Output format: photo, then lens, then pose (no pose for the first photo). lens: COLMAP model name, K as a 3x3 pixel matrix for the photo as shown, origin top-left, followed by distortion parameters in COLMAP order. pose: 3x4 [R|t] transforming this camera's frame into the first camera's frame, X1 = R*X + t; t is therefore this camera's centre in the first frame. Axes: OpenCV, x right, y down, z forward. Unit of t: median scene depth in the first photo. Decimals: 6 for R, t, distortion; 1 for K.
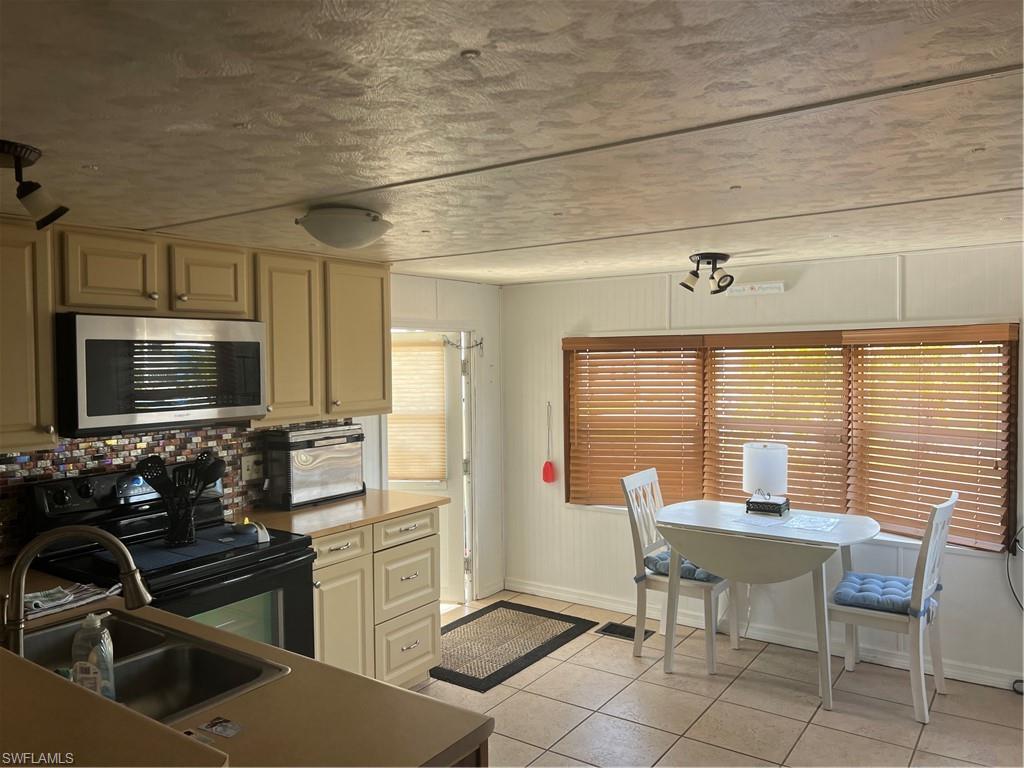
lens RADIAL K [[764.7, 0, 512.0], [0, 764.7, 384.0], [0, 0, 1]] dist [0.047459, -0.071810]
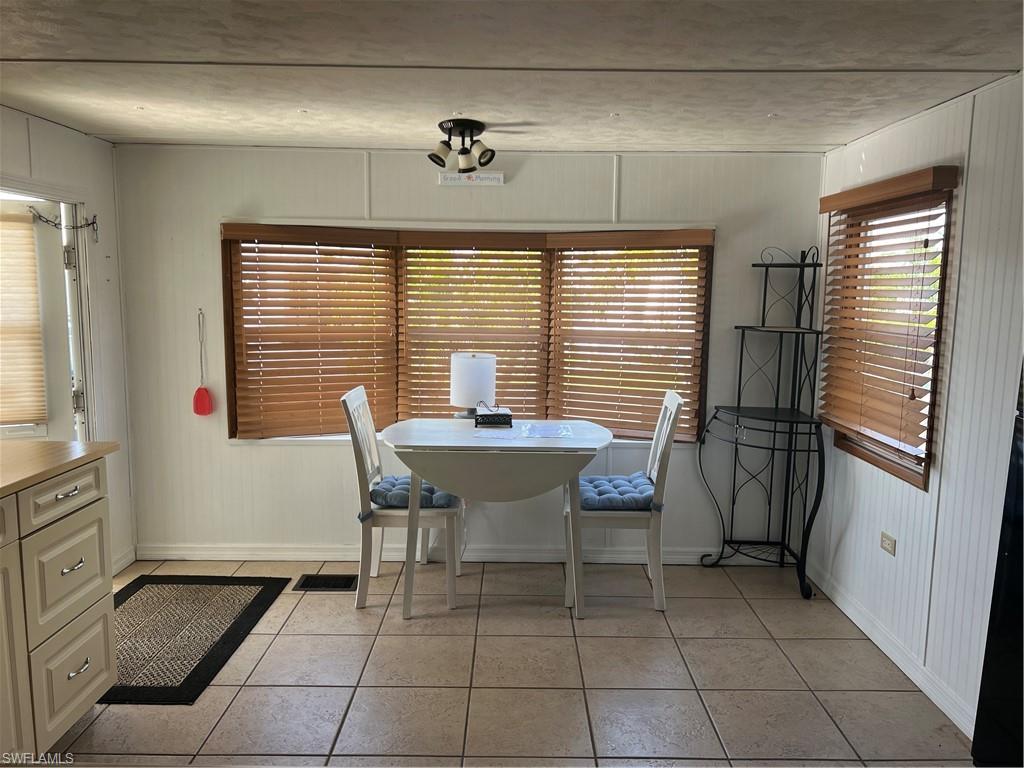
lens RADIAL K [[764.7, 0, 512.0], [0, 764.7, 384.0], [0, 0, 1]] dist [0.047459, -0.071810]
pose [[0.818888, -0.050246, 0.571750, -0.171535], [-0.001482, 0.995972, 0.089650, 0.034891], [-0.573952, -0.074261, 0.815515, 0.239045]]
